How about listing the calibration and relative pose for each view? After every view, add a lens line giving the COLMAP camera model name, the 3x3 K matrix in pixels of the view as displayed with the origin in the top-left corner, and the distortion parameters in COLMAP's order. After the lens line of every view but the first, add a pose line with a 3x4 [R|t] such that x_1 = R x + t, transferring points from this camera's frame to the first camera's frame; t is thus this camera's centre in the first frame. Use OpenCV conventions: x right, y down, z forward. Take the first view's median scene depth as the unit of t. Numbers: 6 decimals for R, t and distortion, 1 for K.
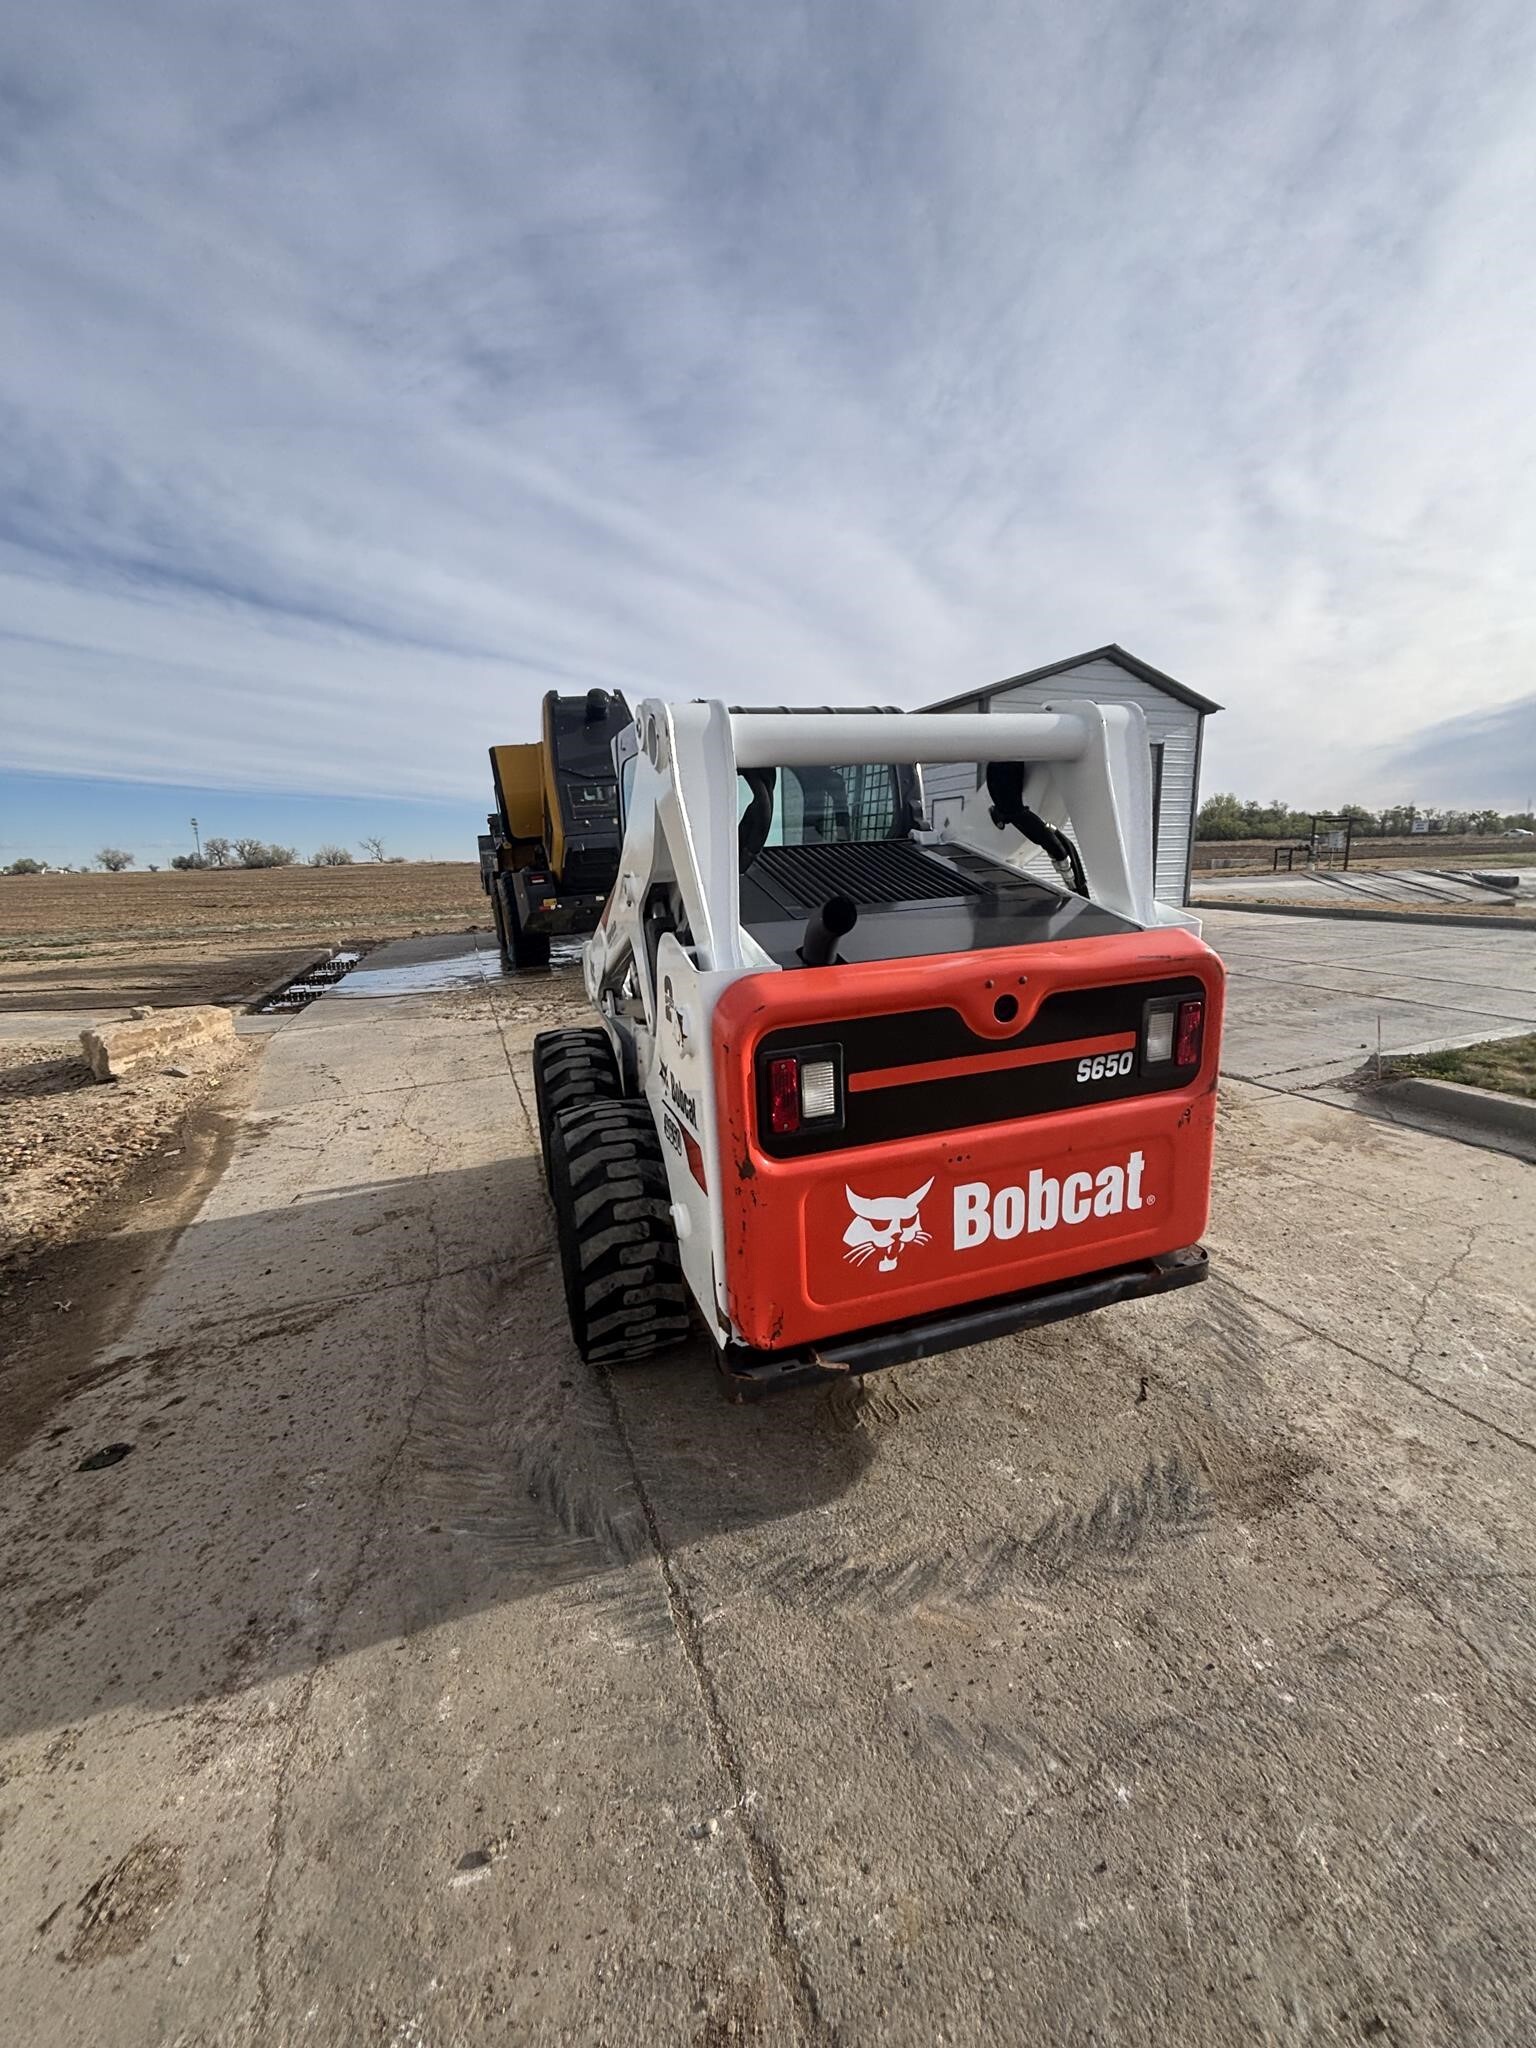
lens RADIAL K [[824.5, 0, 774.6], [0, 824.5, 1018.0], [0, 0, 1]] dist [-0.000182, -0.000231]
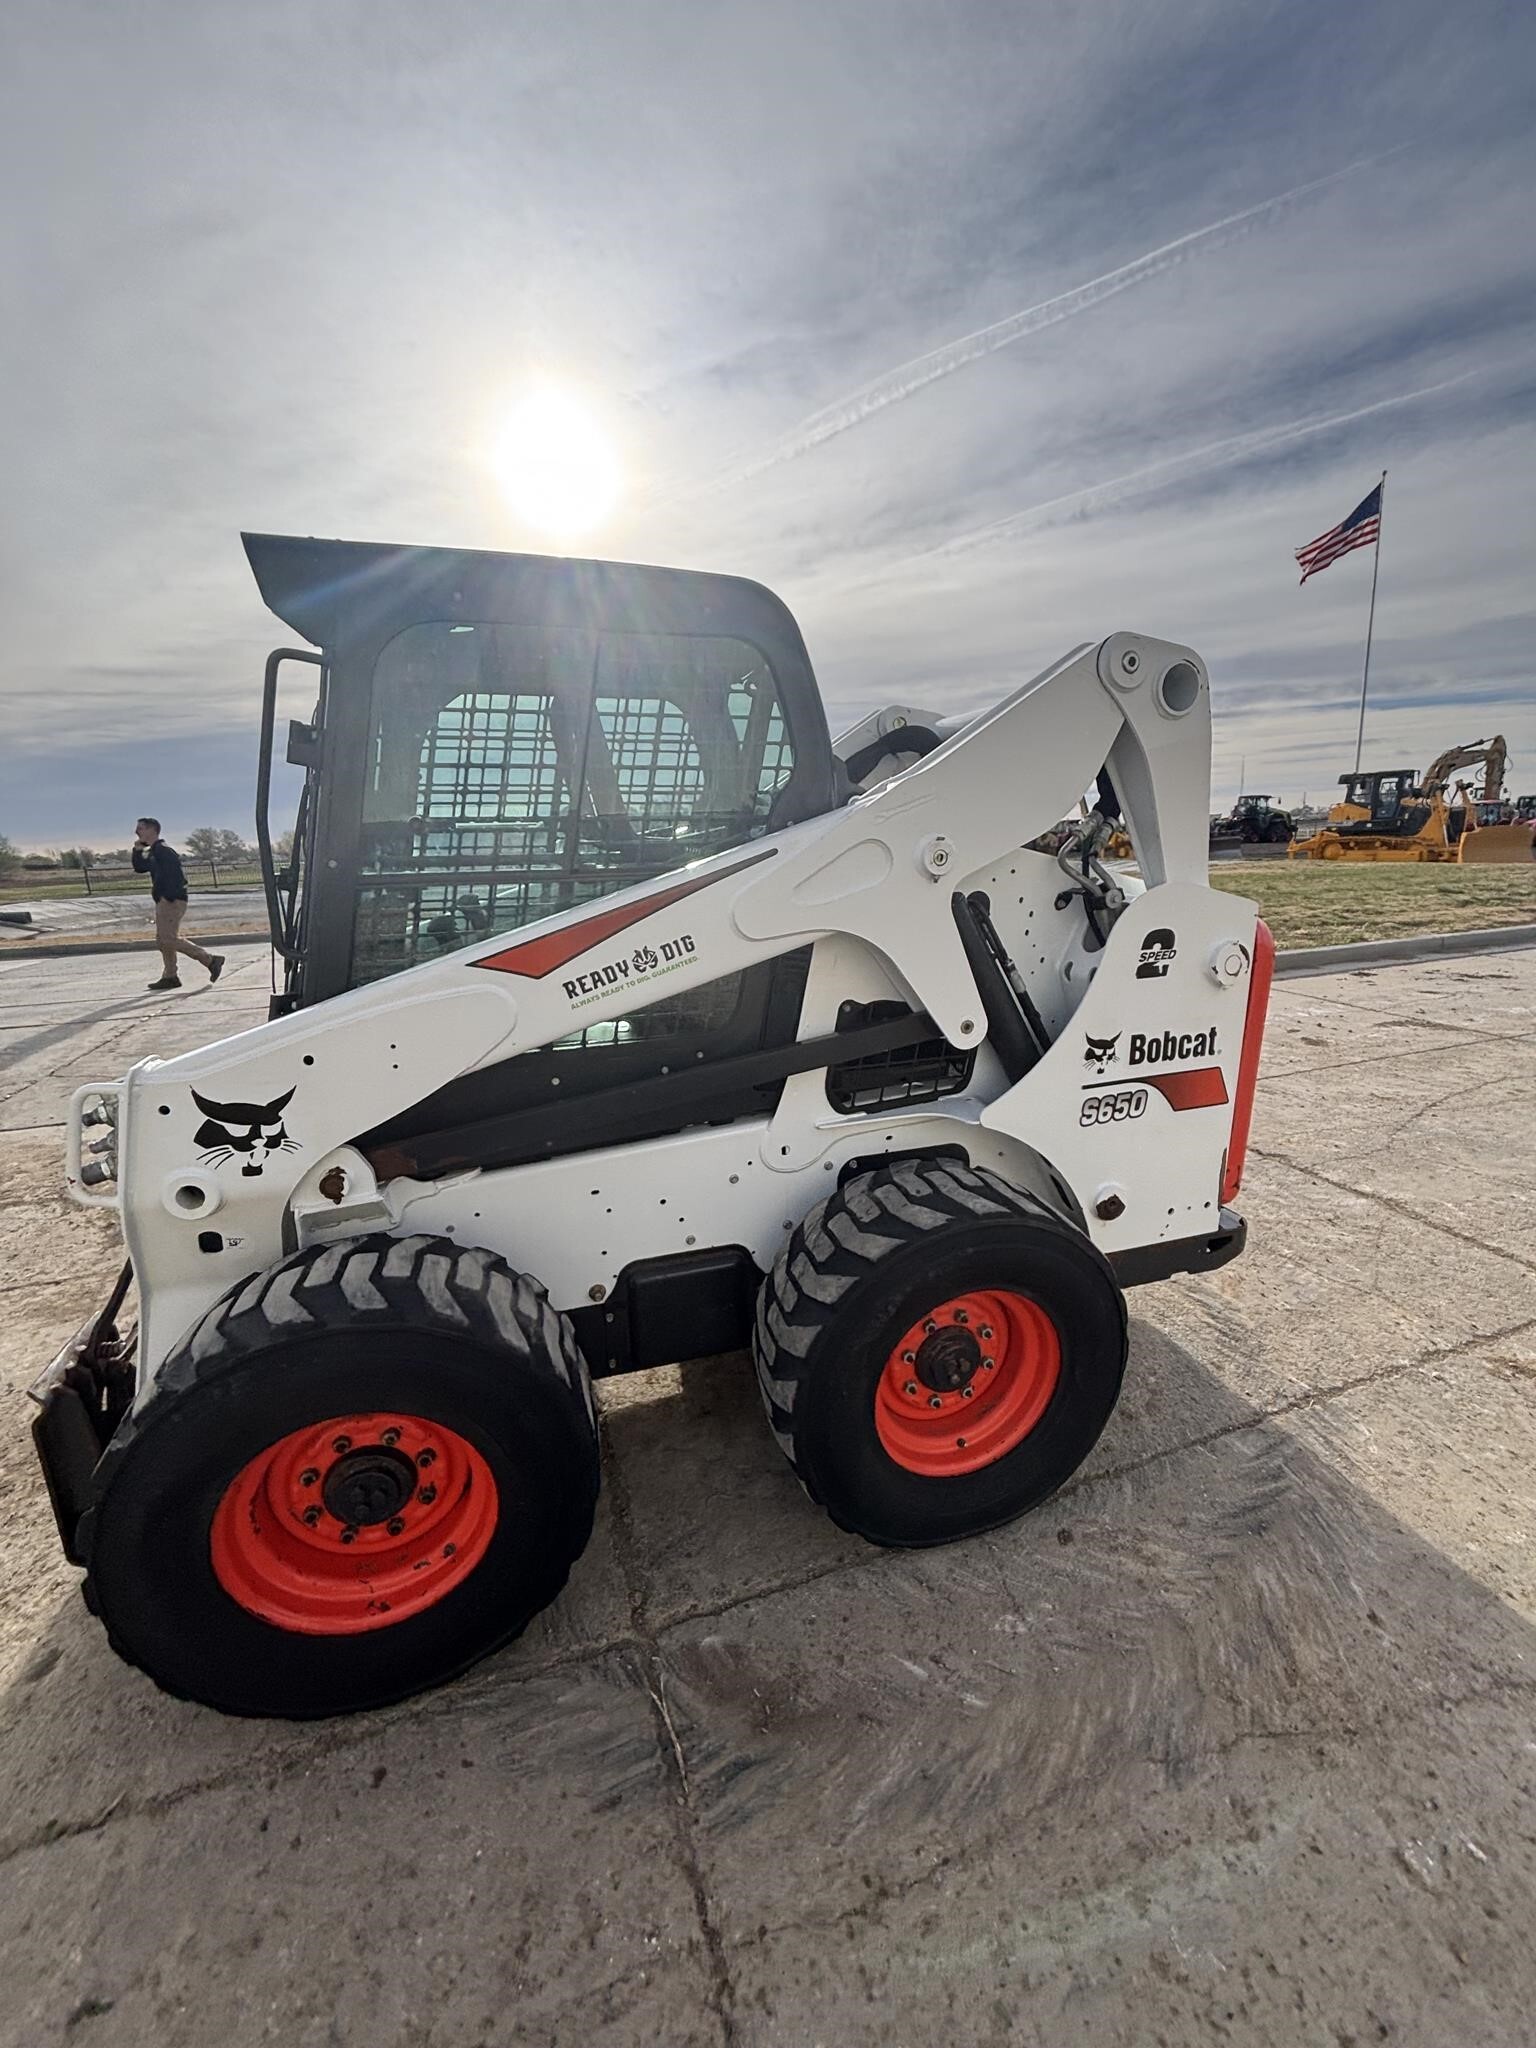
lens RADIAL K [[819.6, 0, 772.5], [0, 819.6, 1030.8], [0, 0, 1]] dist [0.000104, 0.000050]
pose [[0.037142, -0.199942, 0.979104, -1.113148], [0.229254, 0.955353, 0.186395, -0.221215], [-0.972658, 0.217540, 0.081321, 1.386498]]
